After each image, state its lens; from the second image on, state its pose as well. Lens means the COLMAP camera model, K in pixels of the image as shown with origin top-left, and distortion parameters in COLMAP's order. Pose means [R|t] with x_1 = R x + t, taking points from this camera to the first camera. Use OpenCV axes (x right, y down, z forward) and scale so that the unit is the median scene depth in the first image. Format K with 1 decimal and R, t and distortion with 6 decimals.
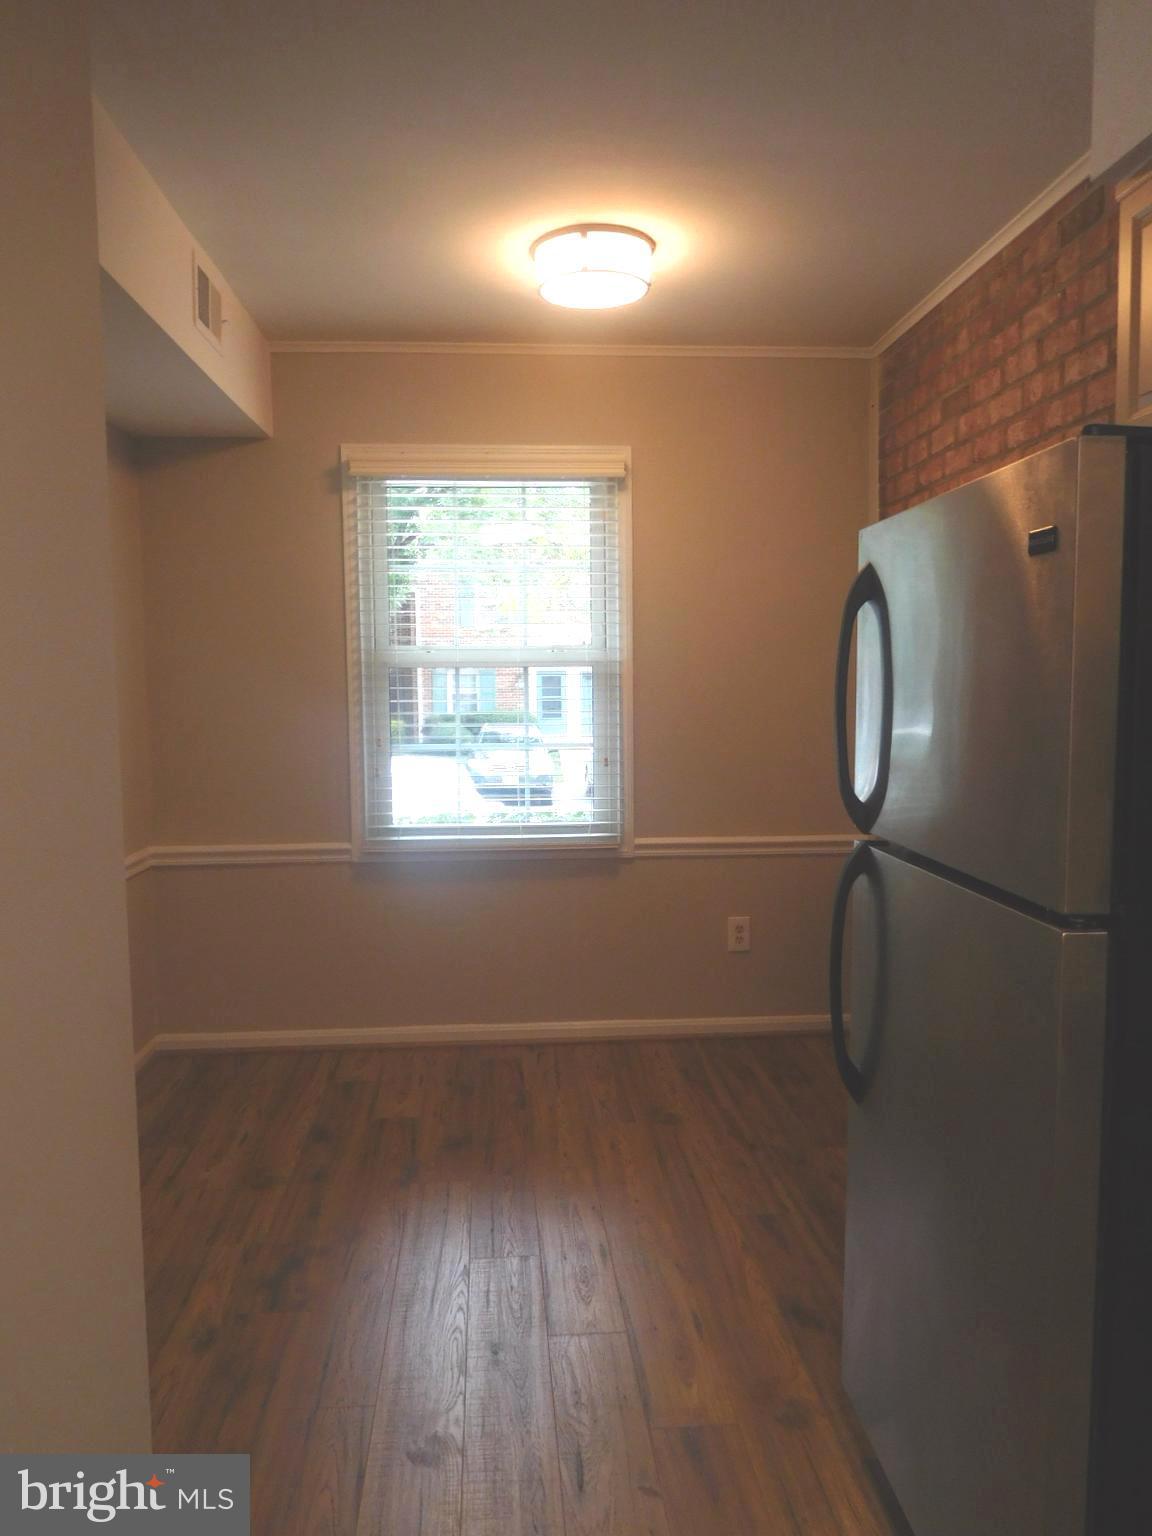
lens RADIAL K [[1156.2, 0, 584.6], [0, 1156.2, 768.0], [0, 0, 1]] dist [-0.004855, 0.000349]
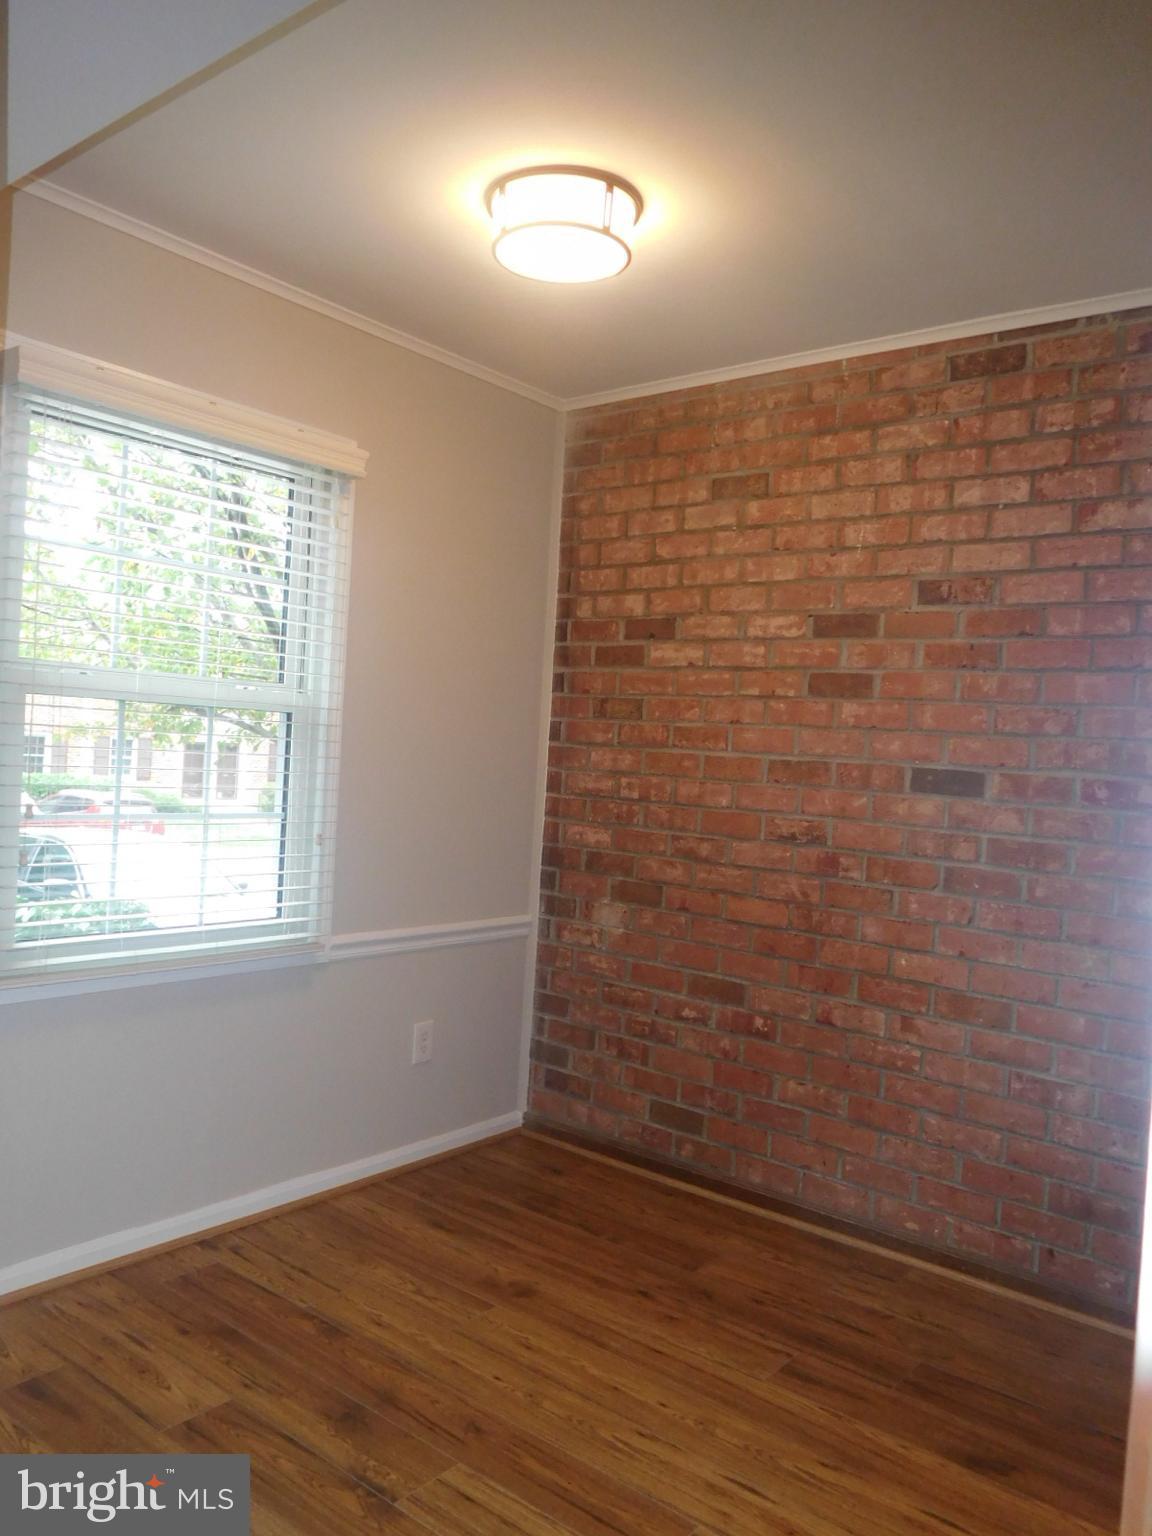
lens RADIAL K [[1156.2, 0, 584.6], [0, 1156.2, 768.0], [0, 0, 1]] dist [-0.004855, 0.000349]
pose [[0.681517, 0.038465, 0.730790, -0.465741], [-0.007989, 0.998949, -0.045130, -0.021187], [-0.731758, 0.024919, 0.681109, 0.386049]]
